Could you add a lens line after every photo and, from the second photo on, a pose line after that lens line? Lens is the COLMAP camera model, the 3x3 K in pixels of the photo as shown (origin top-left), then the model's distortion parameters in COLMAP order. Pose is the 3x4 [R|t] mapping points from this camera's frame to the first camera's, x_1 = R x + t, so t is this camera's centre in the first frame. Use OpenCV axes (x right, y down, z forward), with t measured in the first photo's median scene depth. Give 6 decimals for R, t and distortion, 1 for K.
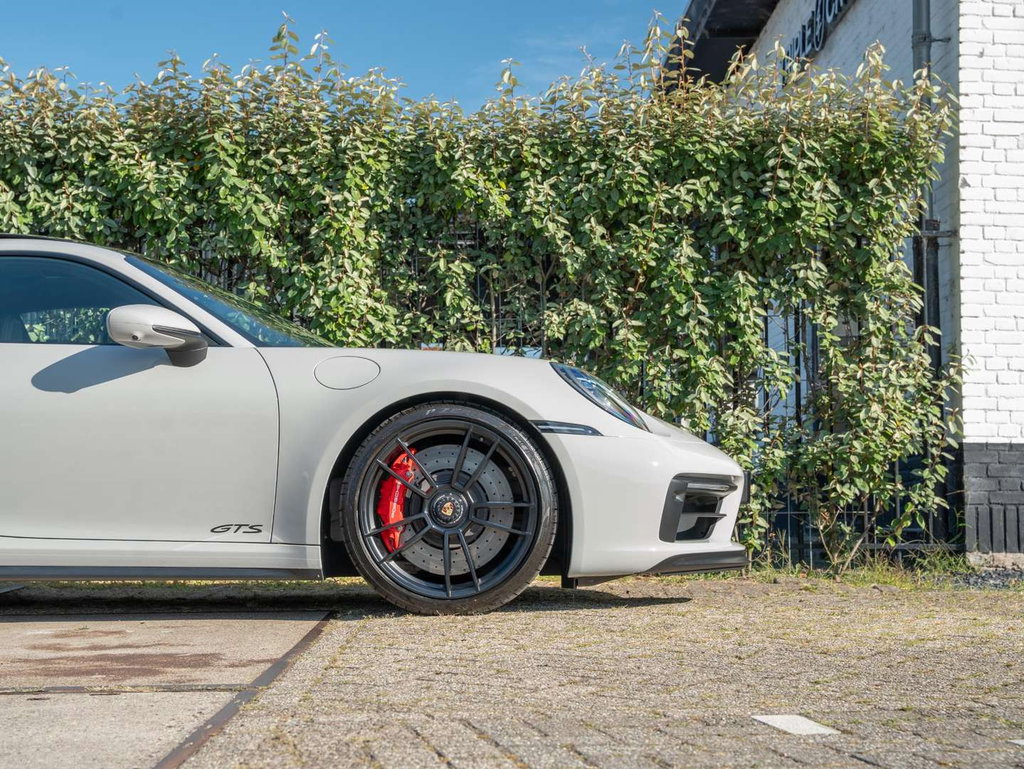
lens RADIAL K [[1573.9, 0, 440.0], [0, 1573.9, 389.3], [0, 0, 1]] dist [0.088189, 0.139425]
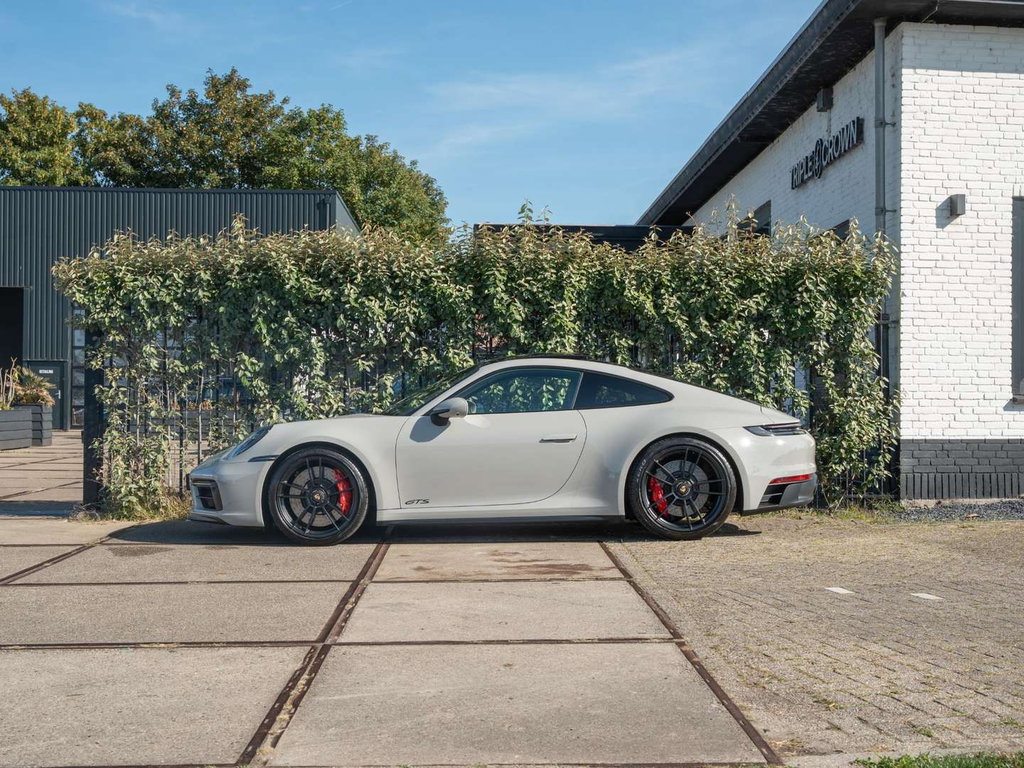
lens RADIAL K [[1435.0, 0, 504.2], [0, 1435.0, 395.1], [0, 0, 1]] dist [0.013281, 0.090904]
pose [[0.998959, -0.000799, 0.045605, -0.200853], [-0.002181, 0.997865, 0.065273, -0.125259], [-0.045560, -0.065305, 0.996825, -0.622168]]
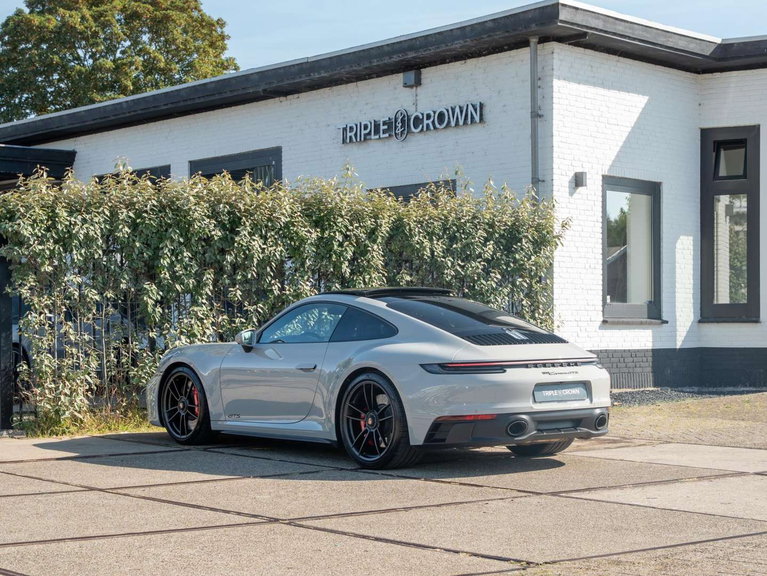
lens RADIAL K [[1616.2, 0, 355.6], [0, 1616.2, 344.7], [0, 0, 1]] dist [0.037363, 0.369544]
pose [[0.777140, -0.014704, 0.629156, -1.522113], [-0.040682, 0.996462, 0.073539, -0.150778], [-0.628011, -0.082746, 0.773793, -0.759950]]
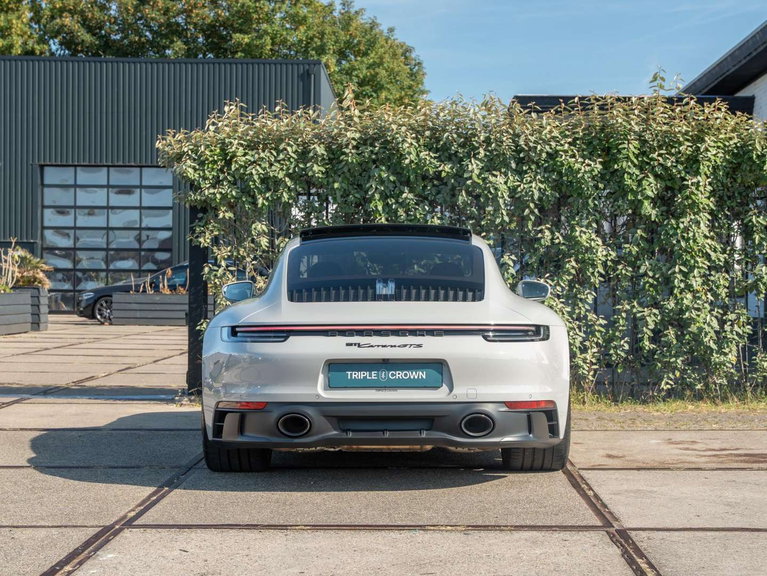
lens RADIAL K [[1542.8, 0, 382.5], [0, 1542.8, 307.7], [0, 0, 1]] dist [0.067835, 0.296722]
pose [[0.999993, 0.002670, 0.002496, -0.399311], [-0.002867, 0.996583, 0.082552, -0.121181], [-0.002267, -0.082558, 0.996584, -0.649435]]
